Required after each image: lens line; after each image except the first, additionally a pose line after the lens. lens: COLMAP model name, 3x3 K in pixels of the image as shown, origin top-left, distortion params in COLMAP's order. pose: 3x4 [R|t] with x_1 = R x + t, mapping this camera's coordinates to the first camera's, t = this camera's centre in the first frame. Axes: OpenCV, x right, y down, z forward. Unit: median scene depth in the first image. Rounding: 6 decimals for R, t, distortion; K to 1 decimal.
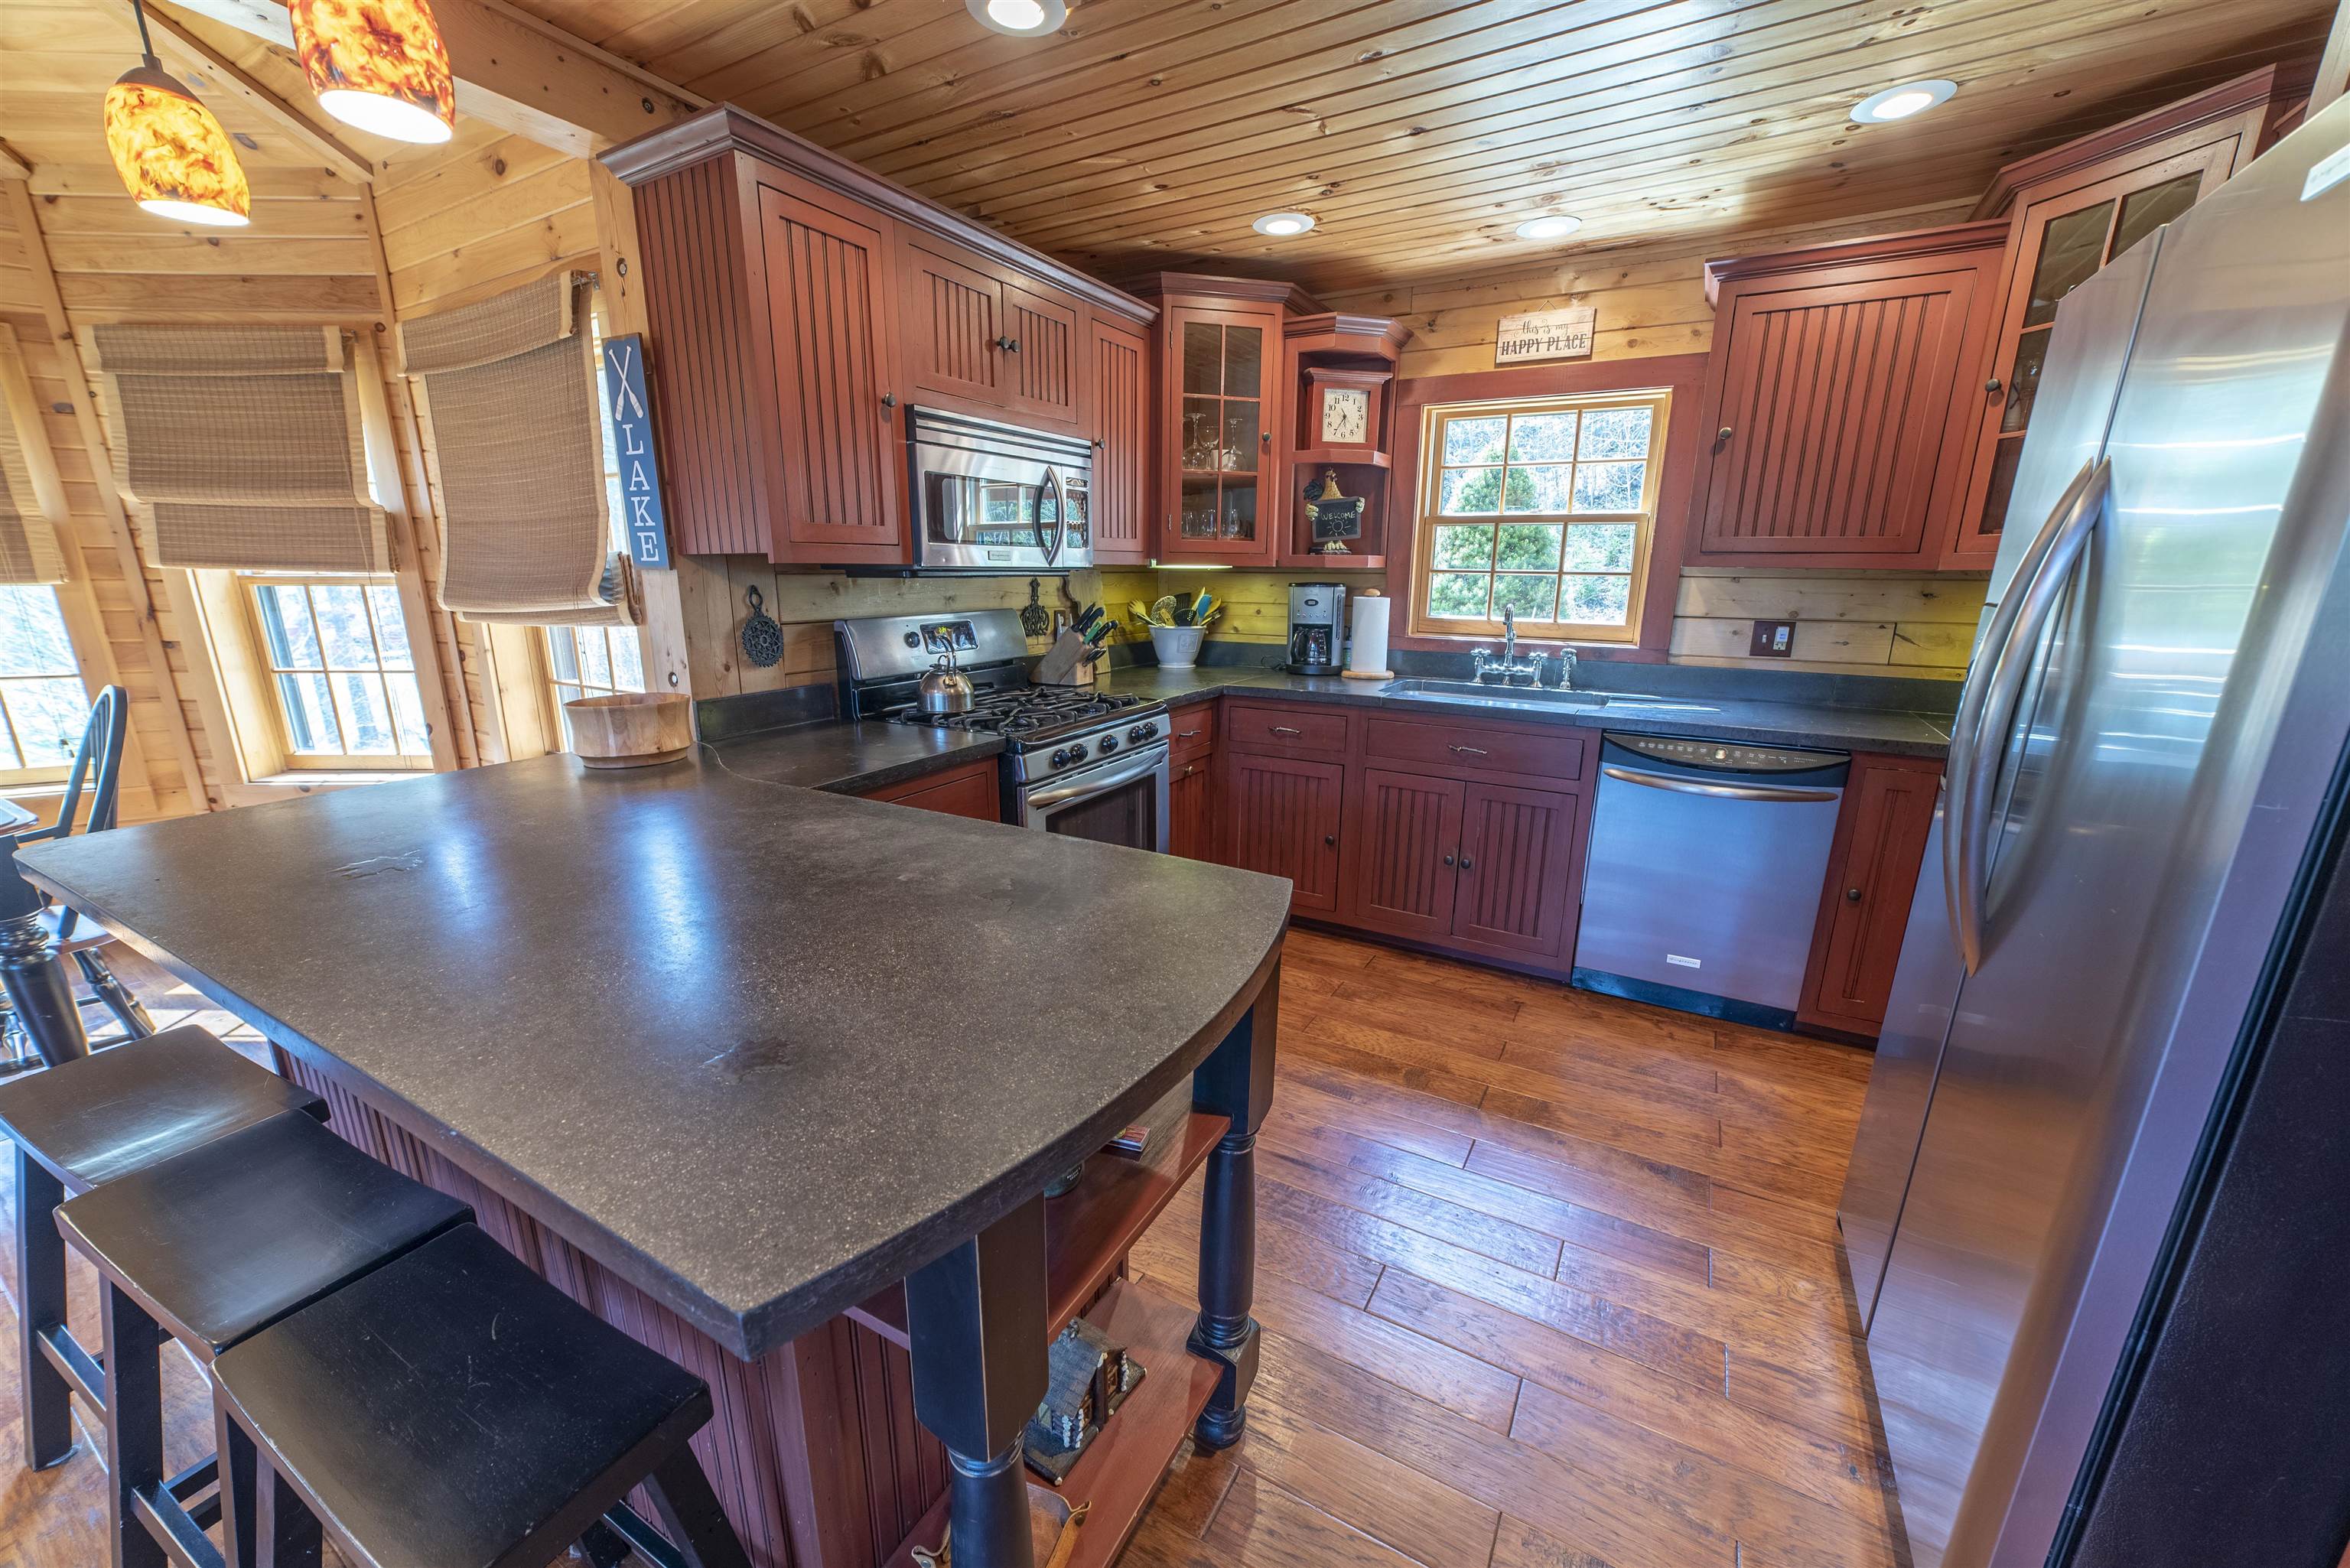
lens RADIAL K [[894.3, 0, 1166.2], [0, 894.3, 796.7], [0, 0, 1]] dist [-0.029164, 0.011816]
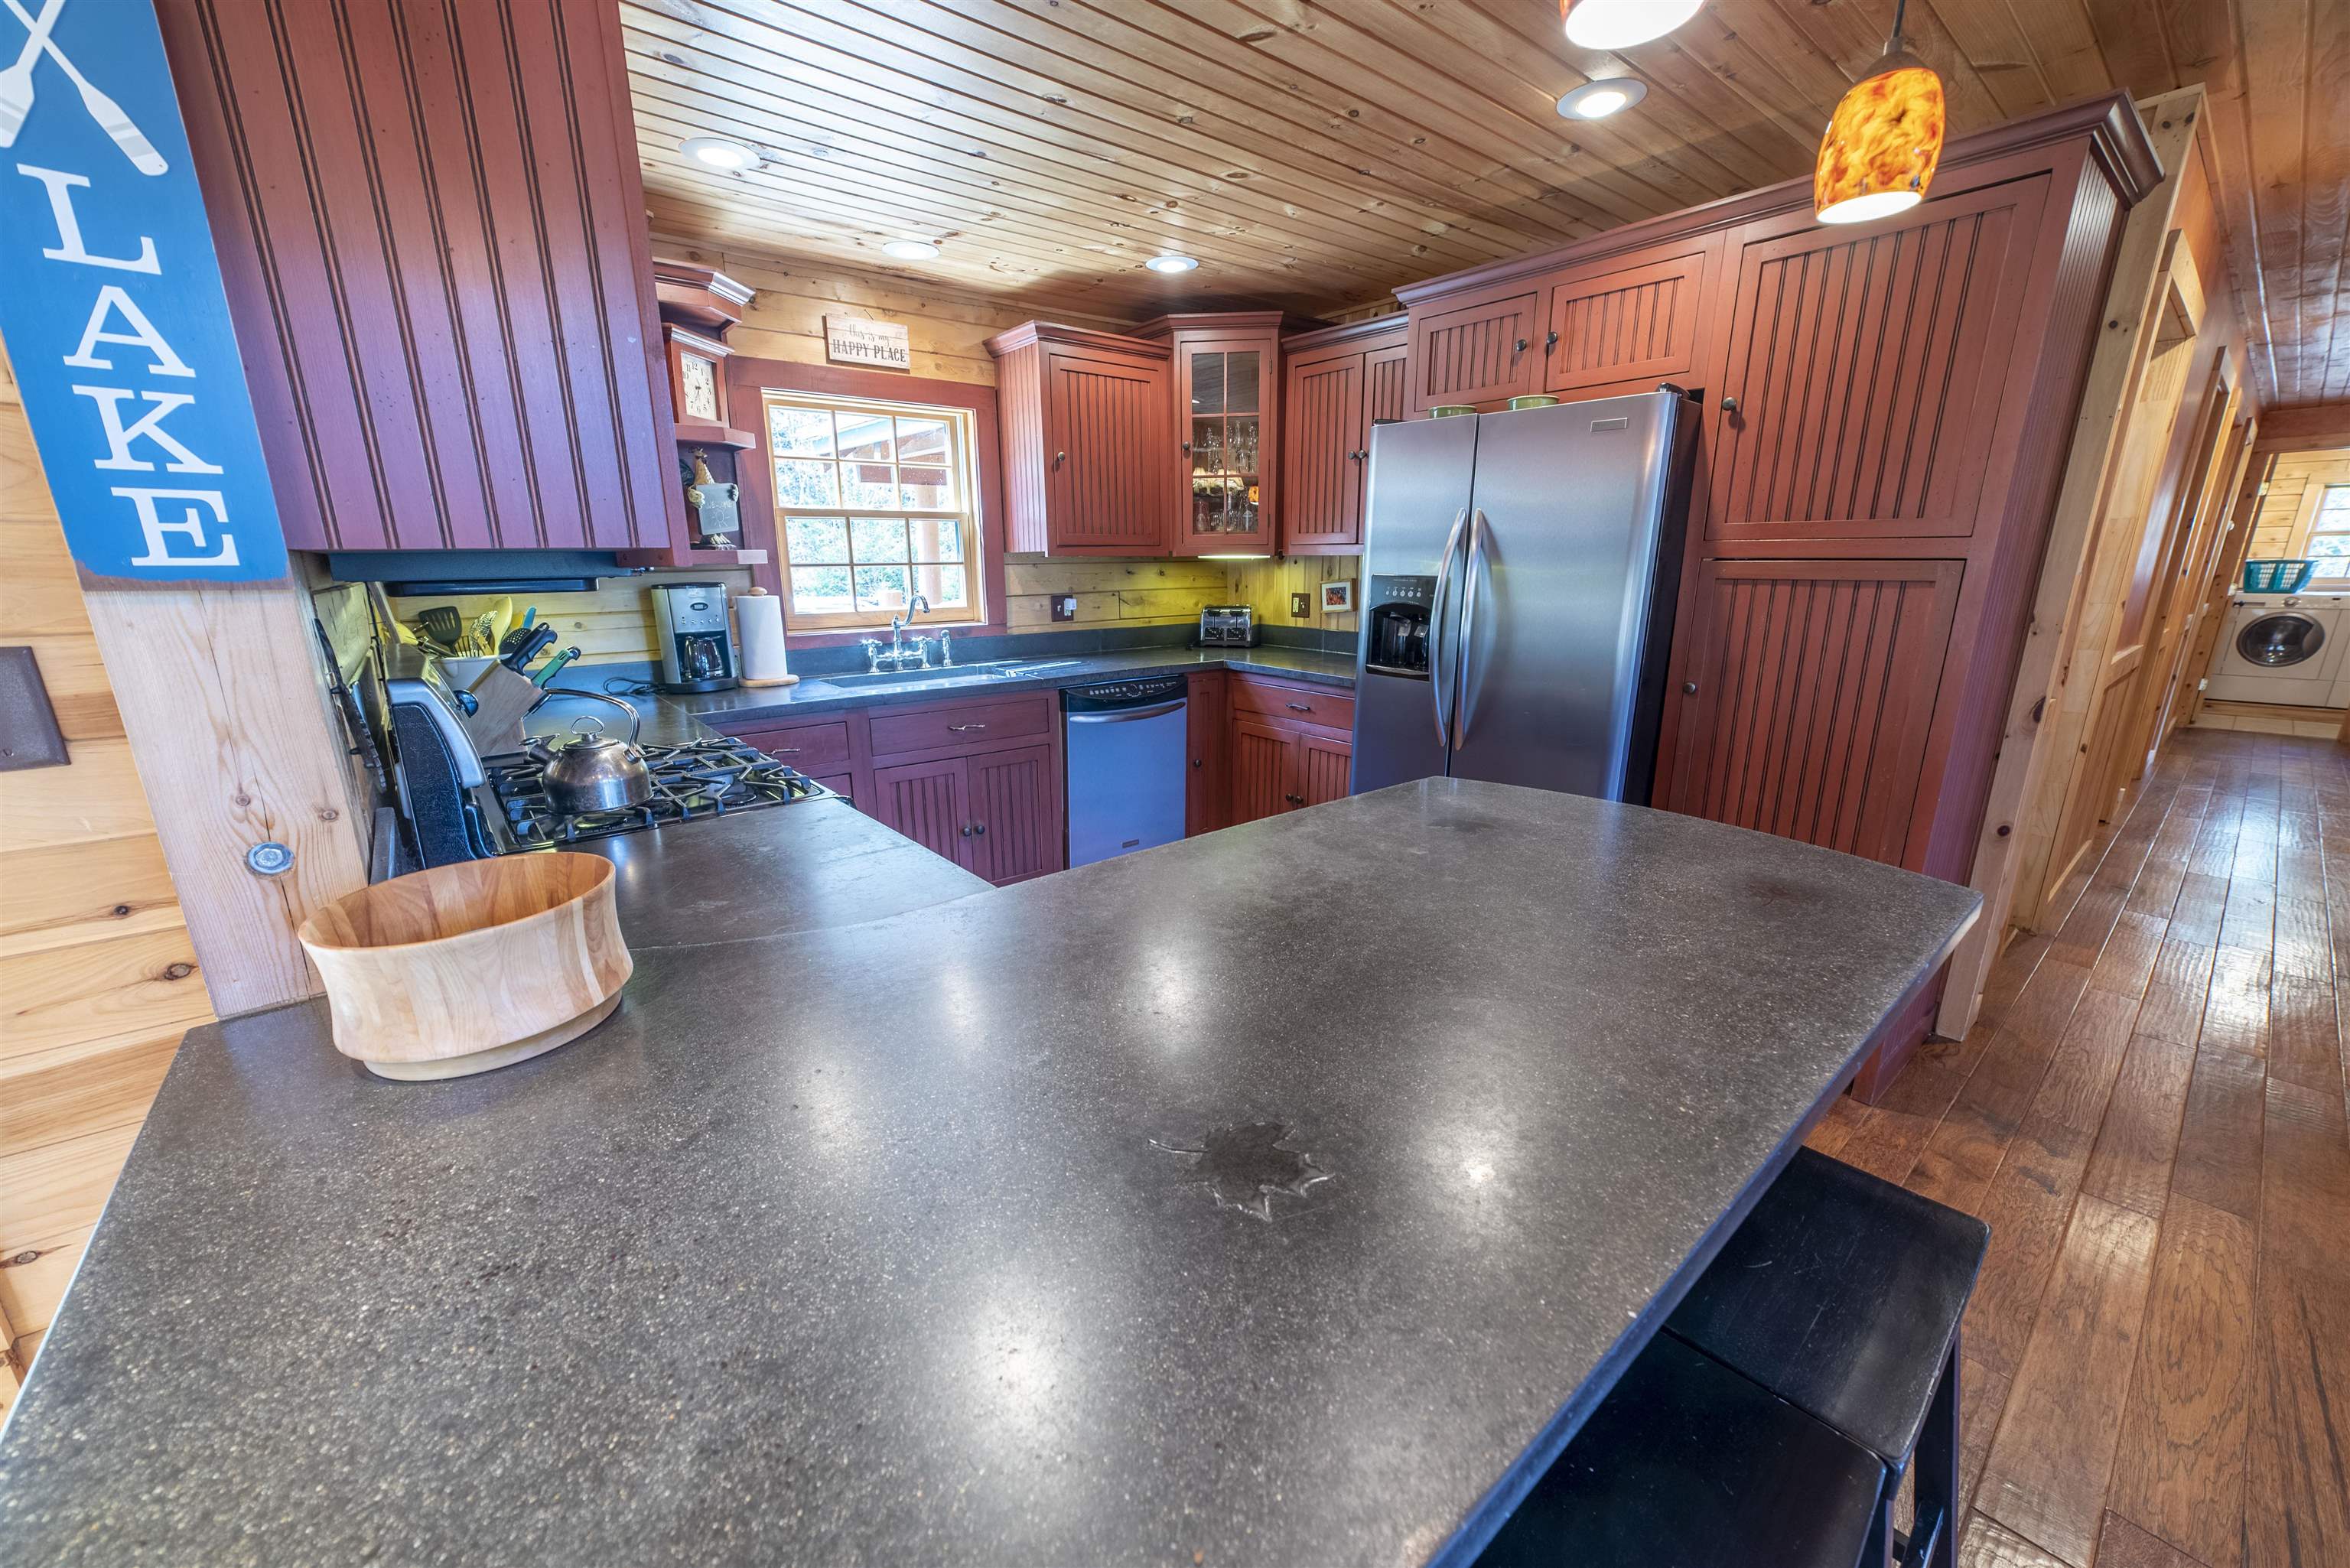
lens RADIAL K [[894.3, 0, 1166.2], [0, 894.3, 796.7], [0, 0, 1]] dist [-0.029164, 0.011816]
pose [[0.354002, -0.250186, 0.901160, -0.571761], [0.241118, 0.955397, 0.170526, -0.097304], [-0.903629, 0.156919, 0.398536, 0.350414]]
